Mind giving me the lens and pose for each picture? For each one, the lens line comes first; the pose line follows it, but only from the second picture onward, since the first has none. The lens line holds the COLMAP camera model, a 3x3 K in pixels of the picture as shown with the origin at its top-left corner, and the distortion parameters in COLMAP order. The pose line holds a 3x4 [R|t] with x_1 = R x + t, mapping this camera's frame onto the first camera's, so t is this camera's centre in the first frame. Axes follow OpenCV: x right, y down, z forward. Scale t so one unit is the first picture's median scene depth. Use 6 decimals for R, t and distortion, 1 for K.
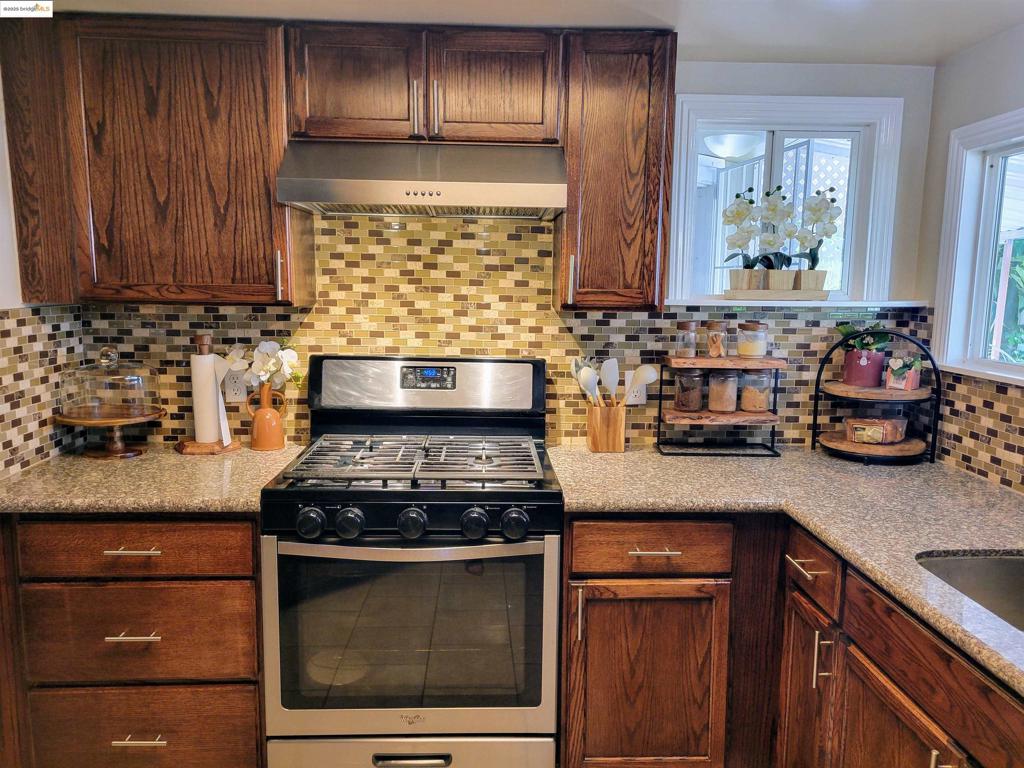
lens RADIAL K [[783.6, 0, 507.4], [0, 783.6, 392.3], [0, 0, 1]] dist [0.065333, -0.043285]
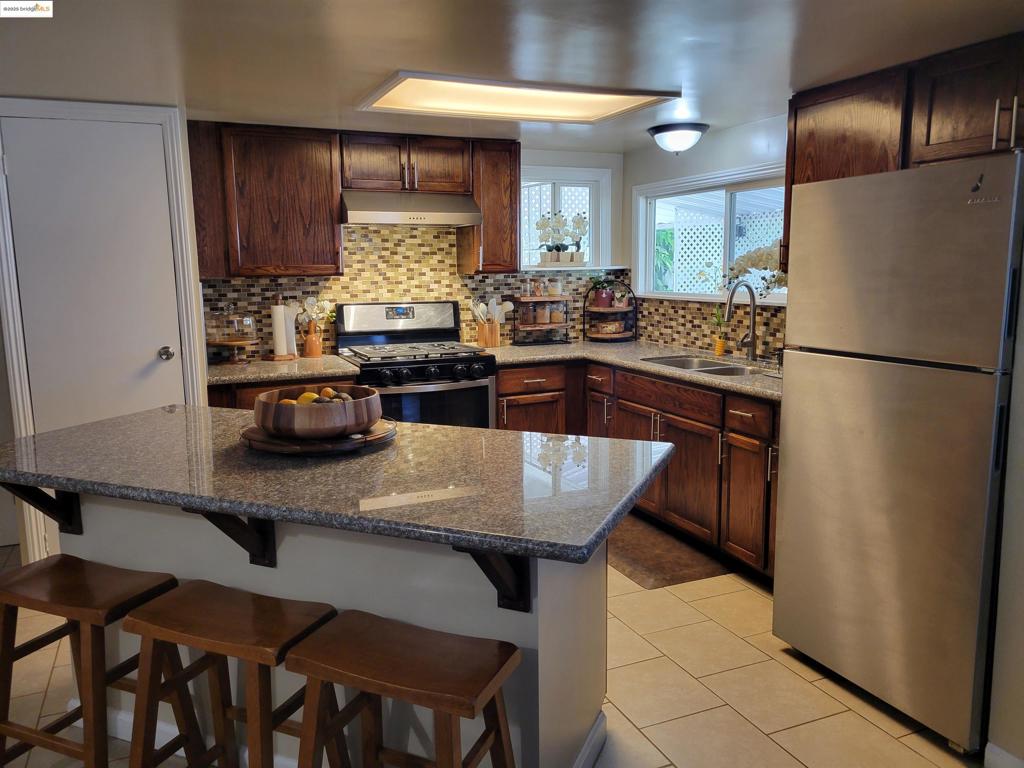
lens RADIAL K [[778.1, 0, 499.7], [0, 778.1, 383.4], [0, 0, 1]] dist [0.055248, -0.037519]
pose [[0.932211, -0.079039, 0.353179, -0.539323], [0.075899, 0.996856, 0.022757, 0.122205], [-0.353868, 0.005592, 0.935279, -0.805348]]
